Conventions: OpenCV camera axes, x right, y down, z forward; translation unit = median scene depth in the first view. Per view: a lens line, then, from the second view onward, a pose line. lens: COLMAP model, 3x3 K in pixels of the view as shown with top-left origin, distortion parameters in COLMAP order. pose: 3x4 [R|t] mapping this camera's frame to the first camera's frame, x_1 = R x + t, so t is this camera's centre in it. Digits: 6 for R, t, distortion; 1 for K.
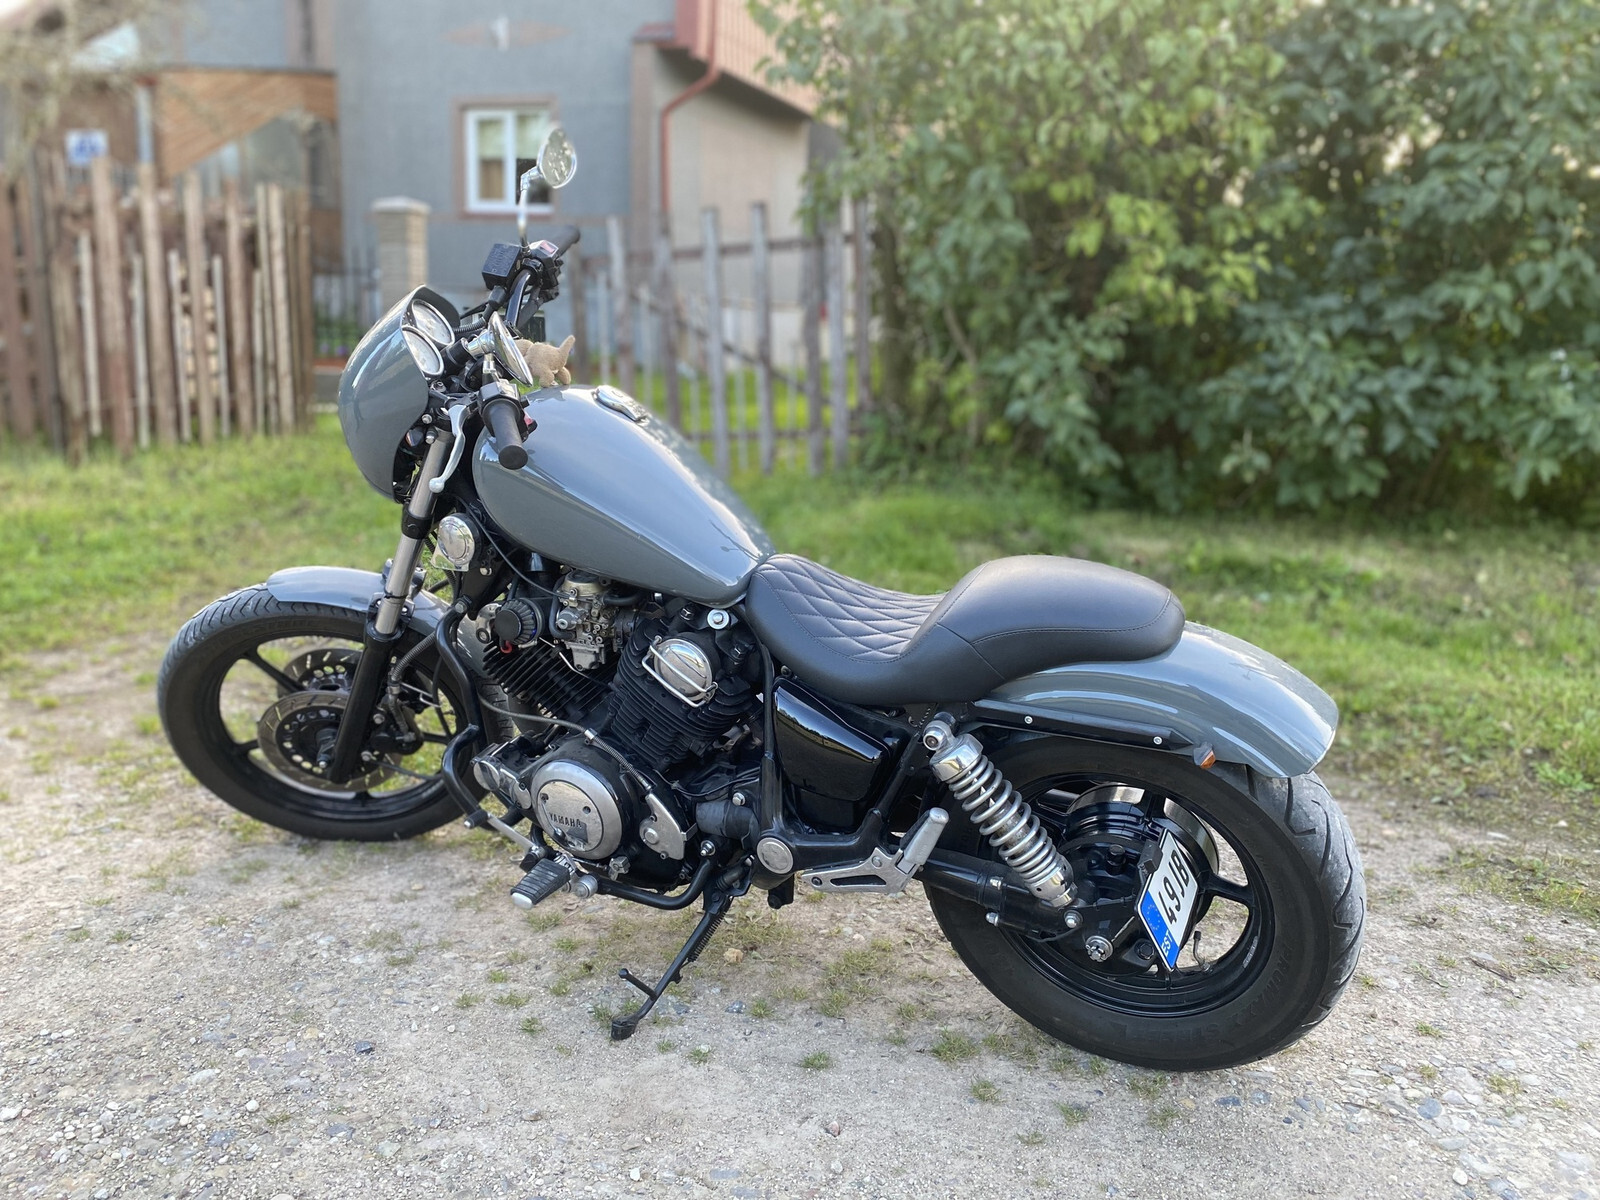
lens RADIAL K [[1199.5, 0, 800.0], [0, 1199.5, 600.0], [0, 0, 1]] dist [0.066851, -0.160756]
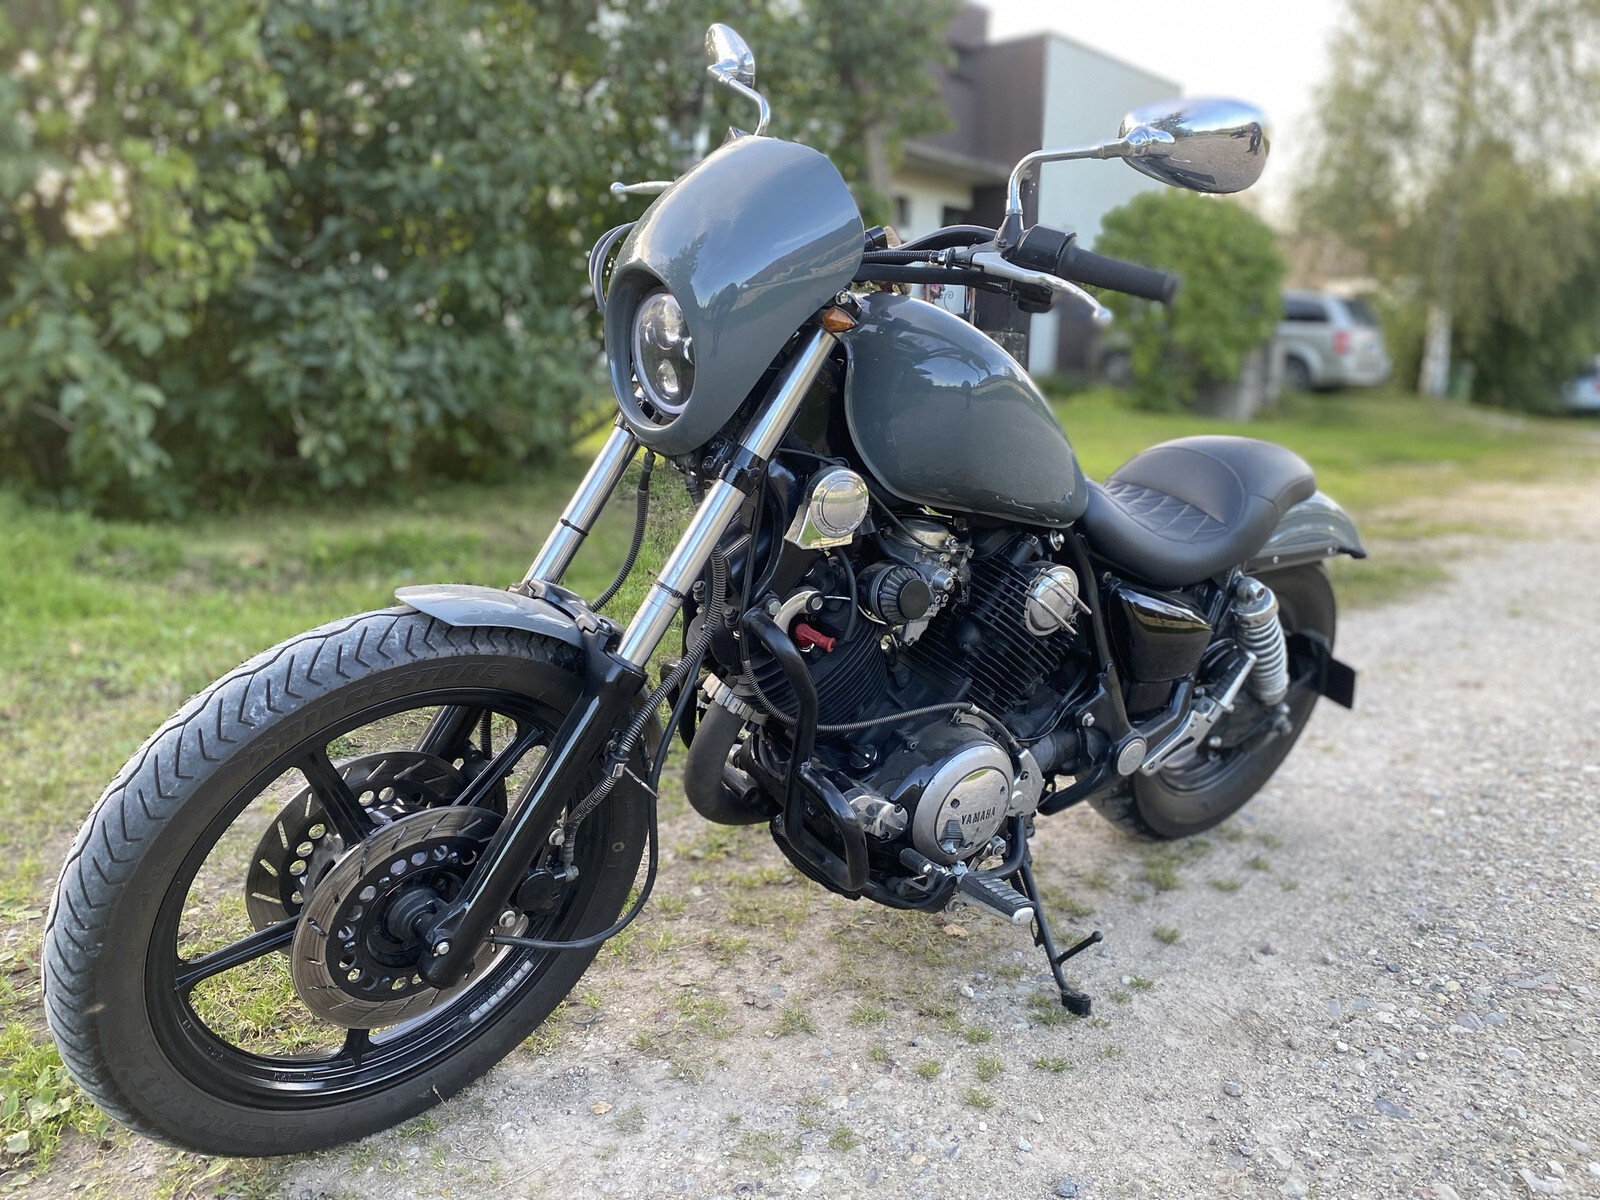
lens RADIAL K [[1199.5, 0, 800.0], [0, 1199.5, 600.0], [0, 0, 1]] dist [0.066851, -0.160756]
pose [[0.420776, -0.188359, 0.887394, -0.858876], [0.196779, 0.973867, 0.113407, -0.072067], [-0.885565, 0.126902, 0.446845, 0.666468]]
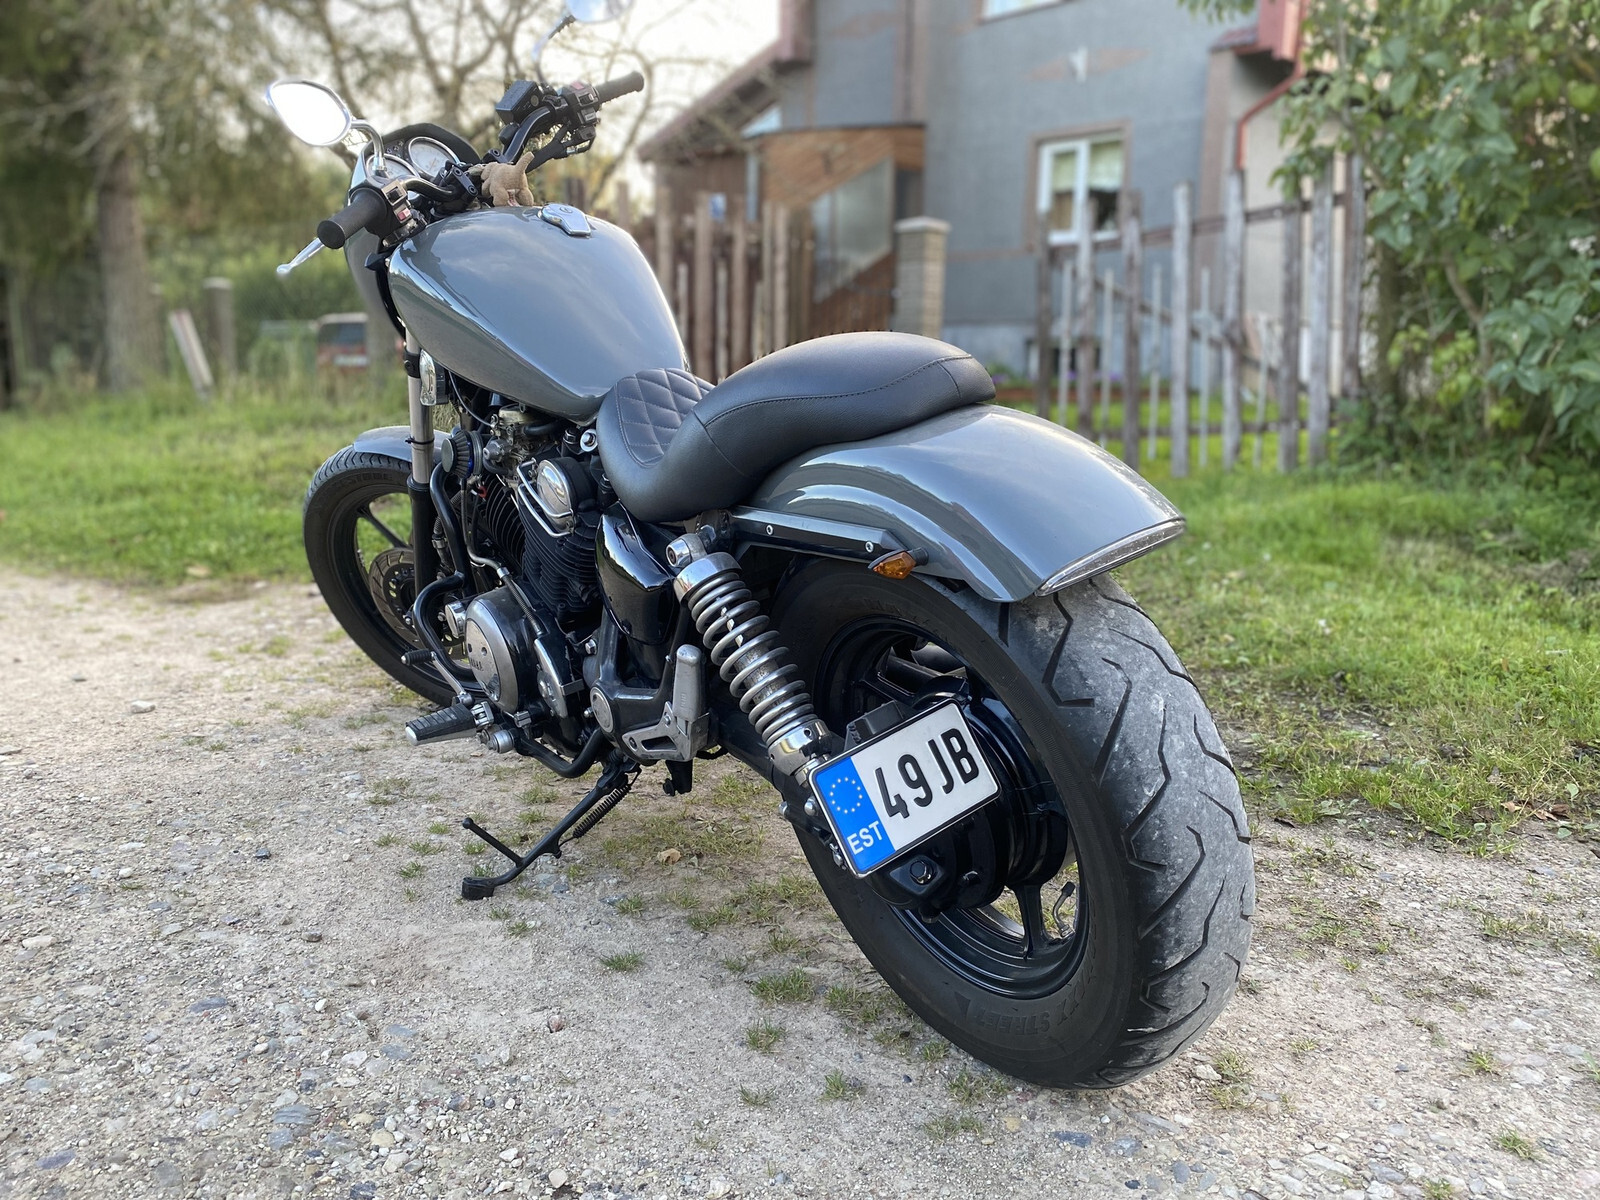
lens RADIAL K [[1213.2, 0, 800.8], [0, 1213.2, 572.4], [0, 0, 1]] dist [0.064873, -0.131382]
pose [[0.876023, 0.056950, -0.478895, 0.439141], [-0.089344, 0.994979, -0.045110, 0.121020], [0.473921, 0.082303, 0.876712, 0.253680]]
